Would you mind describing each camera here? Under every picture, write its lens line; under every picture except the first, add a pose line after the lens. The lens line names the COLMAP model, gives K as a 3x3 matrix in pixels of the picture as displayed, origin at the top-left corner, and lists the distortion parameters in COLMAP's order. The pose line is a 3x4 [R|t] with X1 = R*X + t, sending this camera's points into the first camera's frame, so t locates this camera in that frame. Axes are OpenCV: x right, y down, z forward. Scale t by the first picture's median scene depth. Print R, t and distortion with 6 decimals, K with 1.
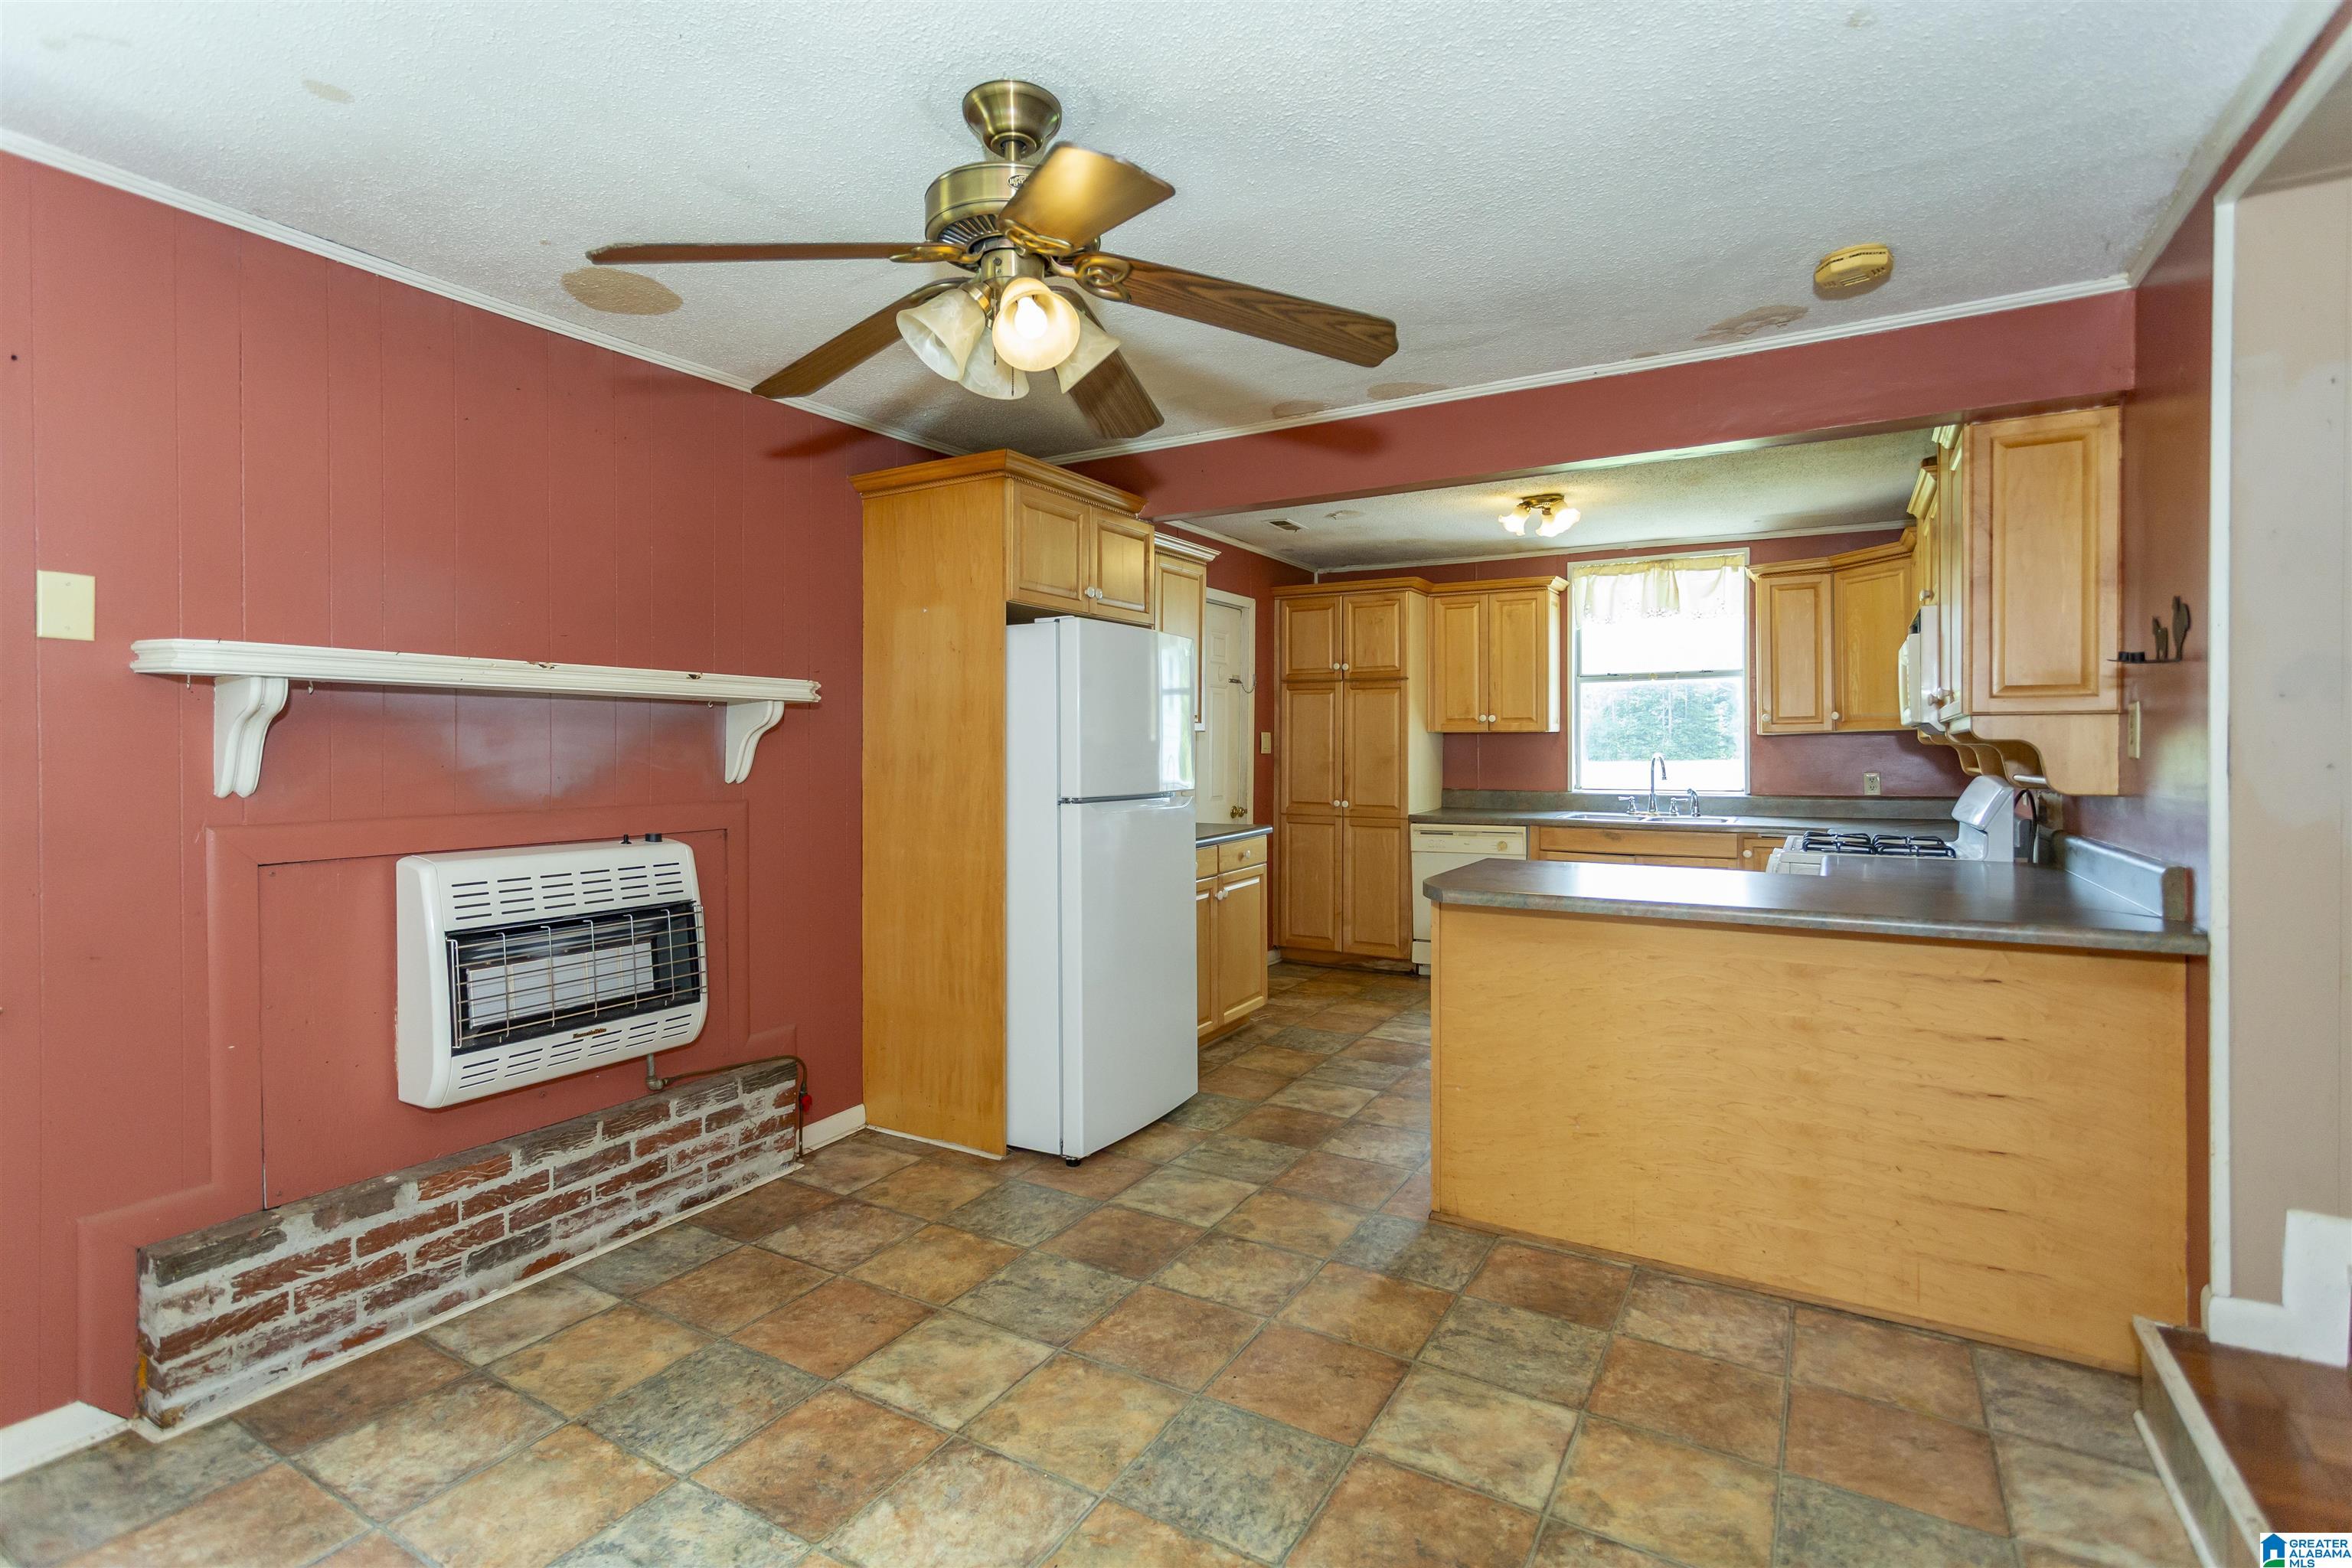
lens RADIAL K [[1130.8, 0, 1168.3], [0, 1130.8, 747.0], [0, 0, 1]] dist [0.001787, 0.000285]
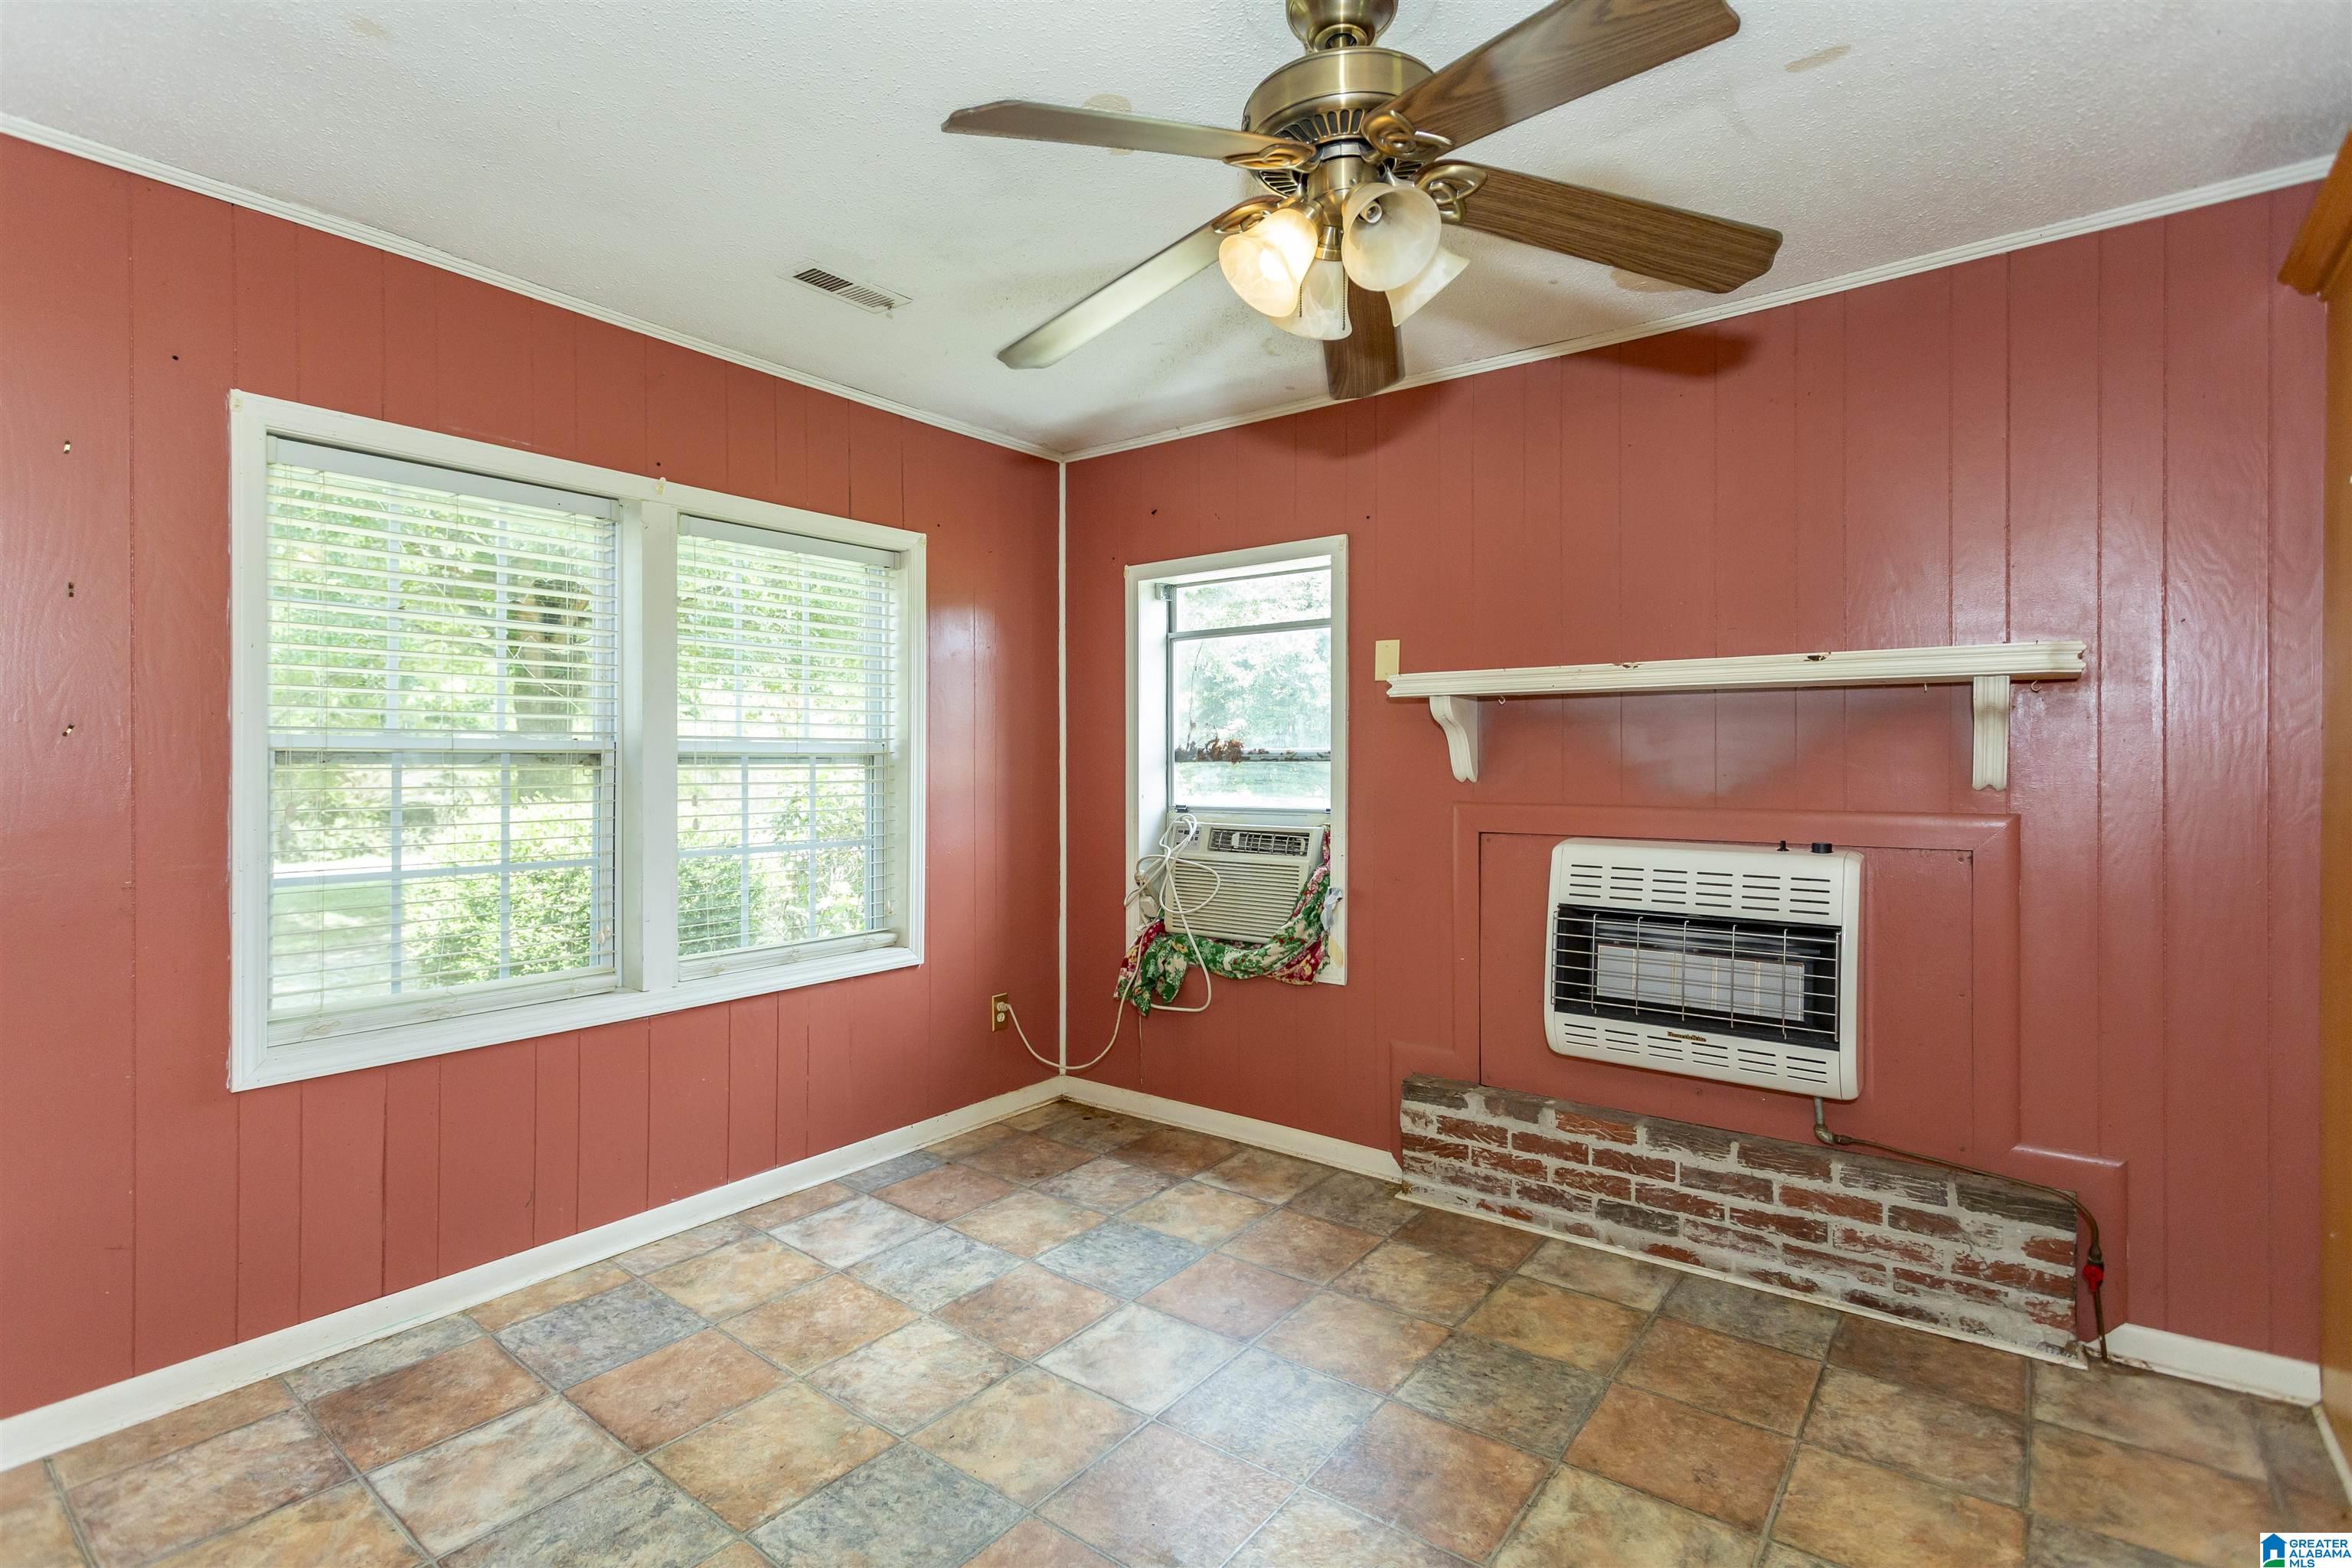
lens RADIAL K [[1130.8, 0, 1168.3], [0, 1130.8, 761.8], [0, 0, 1]] dist [0.001787, 0.000285]
pose [[-0.134732, 0.001407, -0.990881, 0.510145], [-0.002707, 0.999995, 0.001788, 0.015531], [0.990878, 0.002923, -0.134727, 0.683578]]
